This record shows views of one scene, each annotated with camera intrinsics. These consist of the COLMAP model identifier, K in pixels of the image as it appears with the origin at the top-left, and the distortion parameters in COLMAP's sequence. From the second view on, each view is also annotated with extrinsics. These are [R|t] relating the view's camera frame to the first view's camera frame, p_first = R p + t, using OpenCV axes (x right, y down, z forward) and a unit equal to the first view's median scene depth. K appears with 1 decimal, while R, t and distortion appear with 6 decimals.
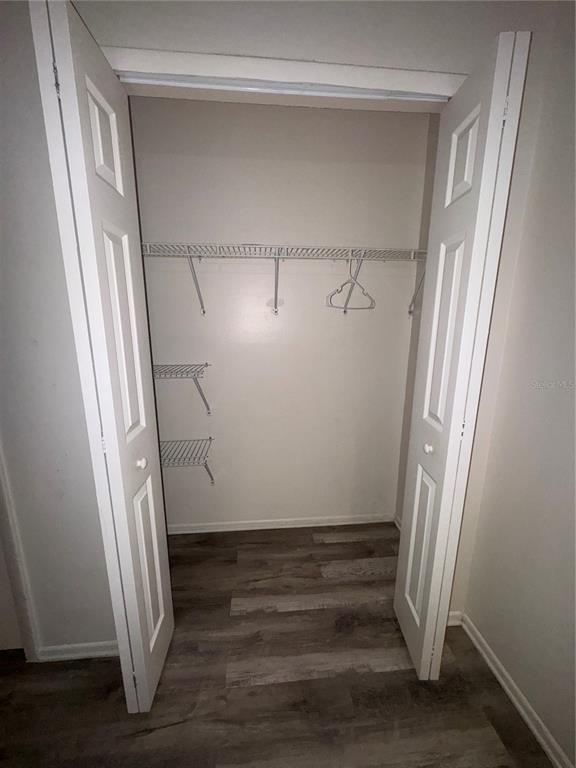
lens RADIAL K [[310.1, 0, 289.0], [0, 310.1, 383.0], [0, 0, 1]] dist [0.001175, 0.000005]
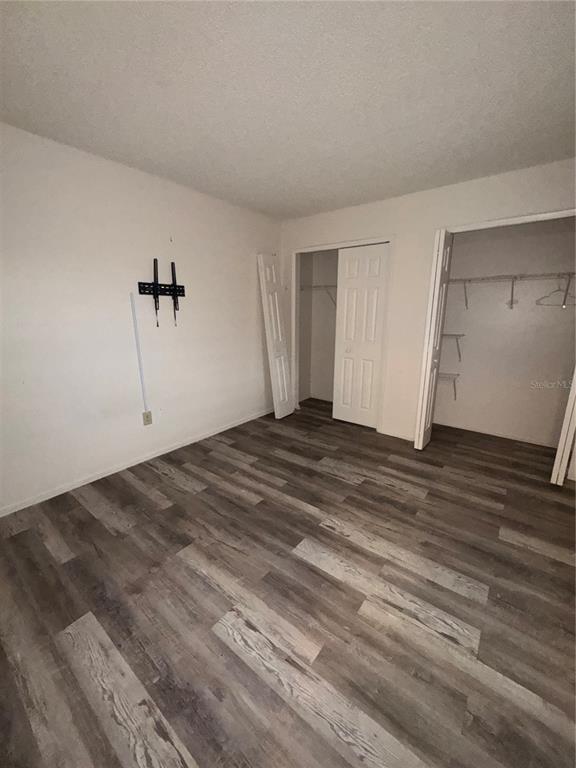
lens RADIAL K [[310.1, 0, 287.5], [0, 310.1, 388.6], [0, 0, 1]] dist [0.001175, 0.000005]
pose [[0.722725, 0.151622, -0.674299, 0.356941], [-0.143263, 0.987314, 0.068454, 0.352192], [0.676124, 0.047129, 0.735279, -1.391190]]
